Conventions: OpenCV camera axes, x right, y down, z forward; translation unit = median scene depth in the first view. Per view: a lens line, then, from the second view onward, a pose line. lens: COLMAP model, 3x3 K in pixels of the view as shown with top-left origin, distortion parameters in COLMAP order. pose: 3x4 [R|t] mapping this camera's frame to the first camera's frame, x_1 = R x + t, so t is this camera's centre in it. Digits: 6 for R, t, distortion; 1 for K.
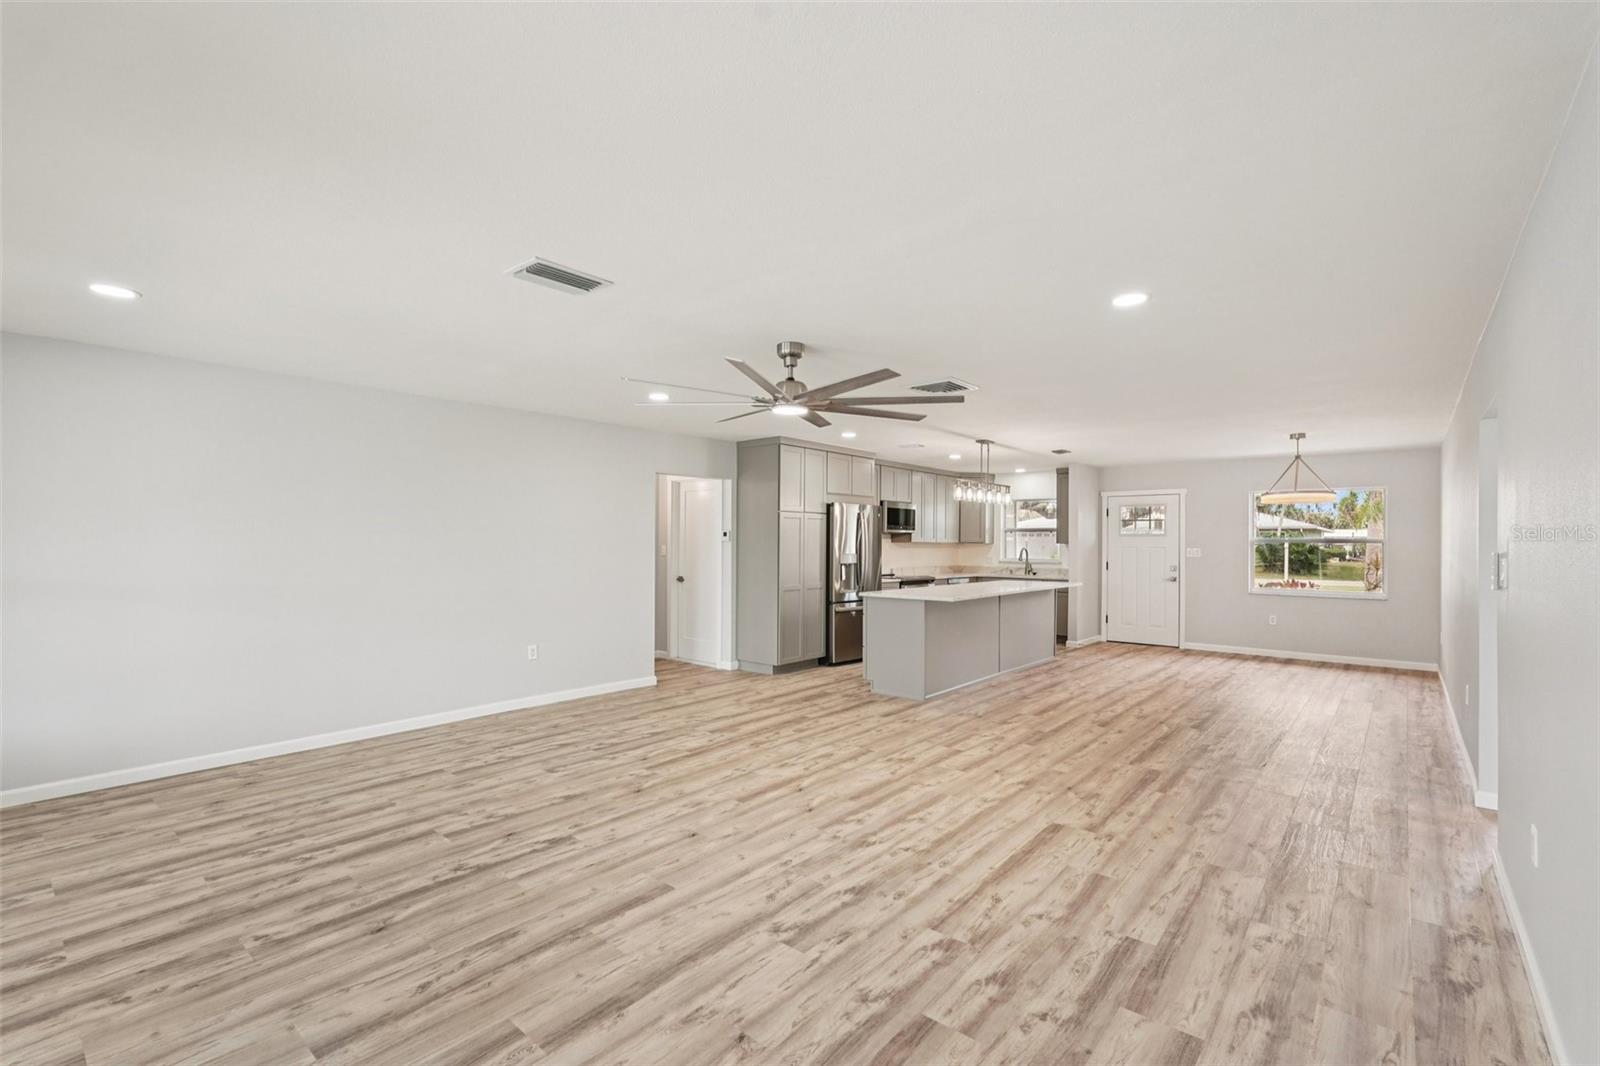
lens RADIAL K [[710.0, 0, 803.1], [0, 710.0, 541.8], [0, 0, 1]] dist [-0.002667, 0.000675]
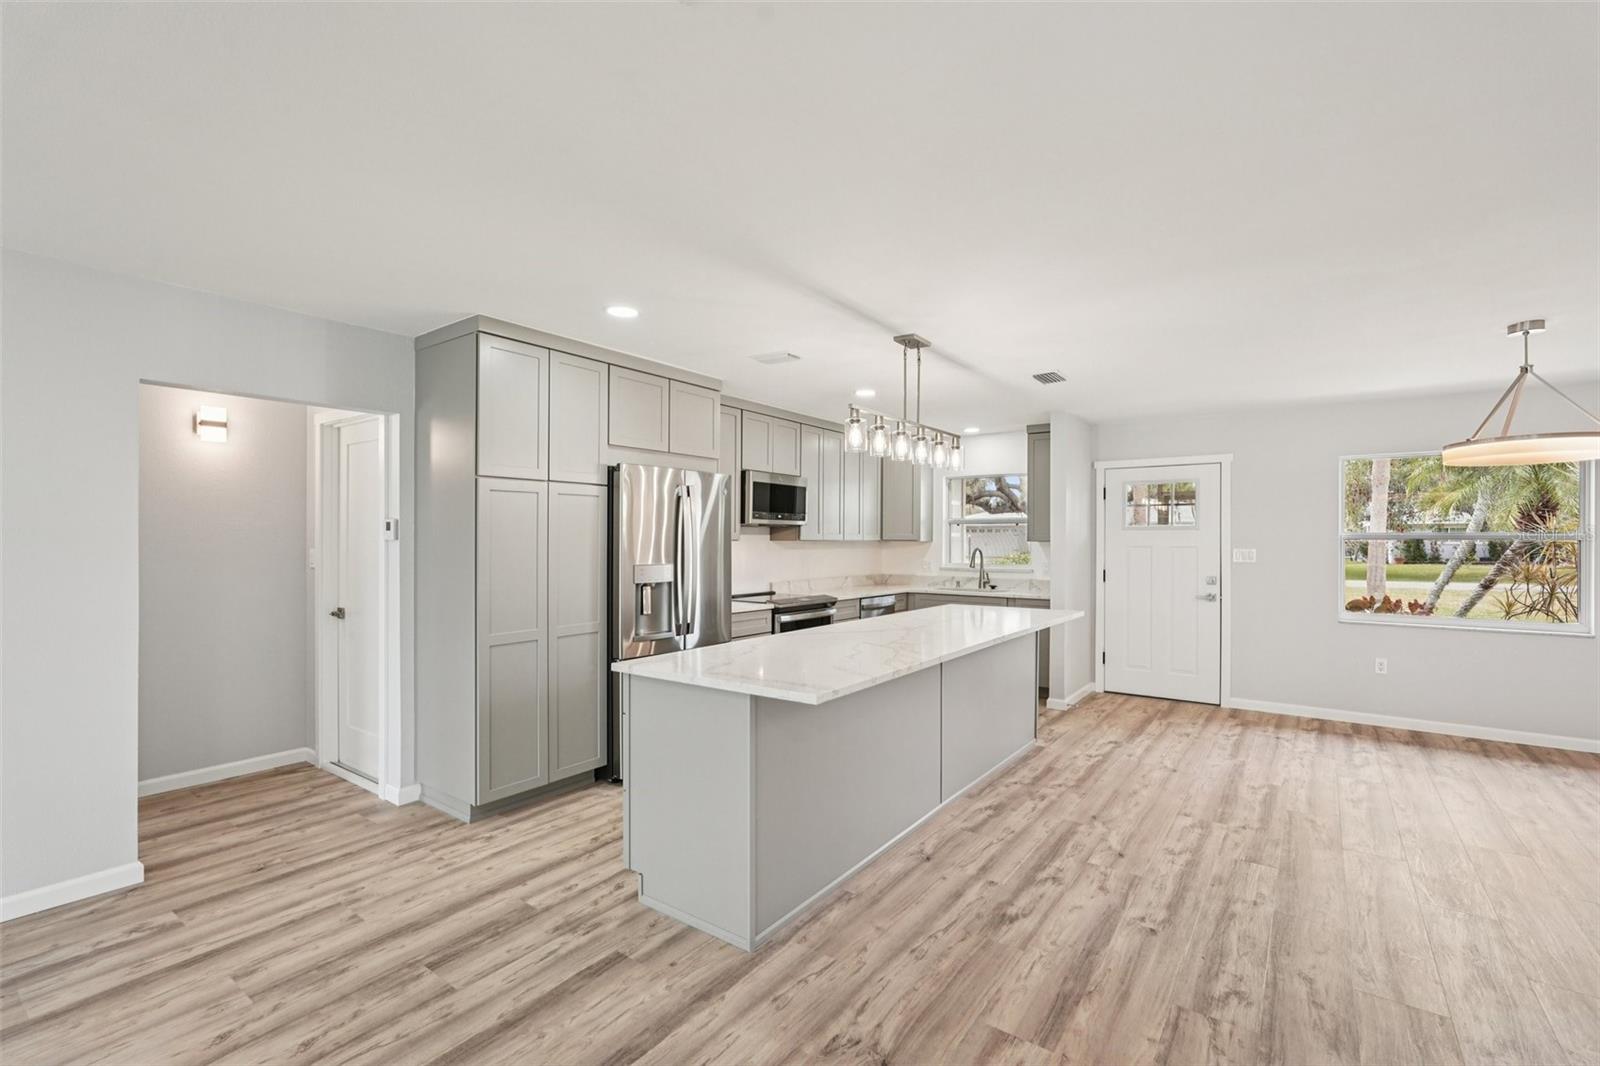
lens RADIAL K [[710.0, 0, 803.1], [0, 710.0, 541.8], [0, 0, 1]] dist [-0.002667, 0.000675]
pose [[0.997021, -0.003626, 0.077049, 0.262565], [0.003259, 0.999983, 0.004879, -0.002528], [-0.077065, -0.004614, 0.997015, 0.943189]]
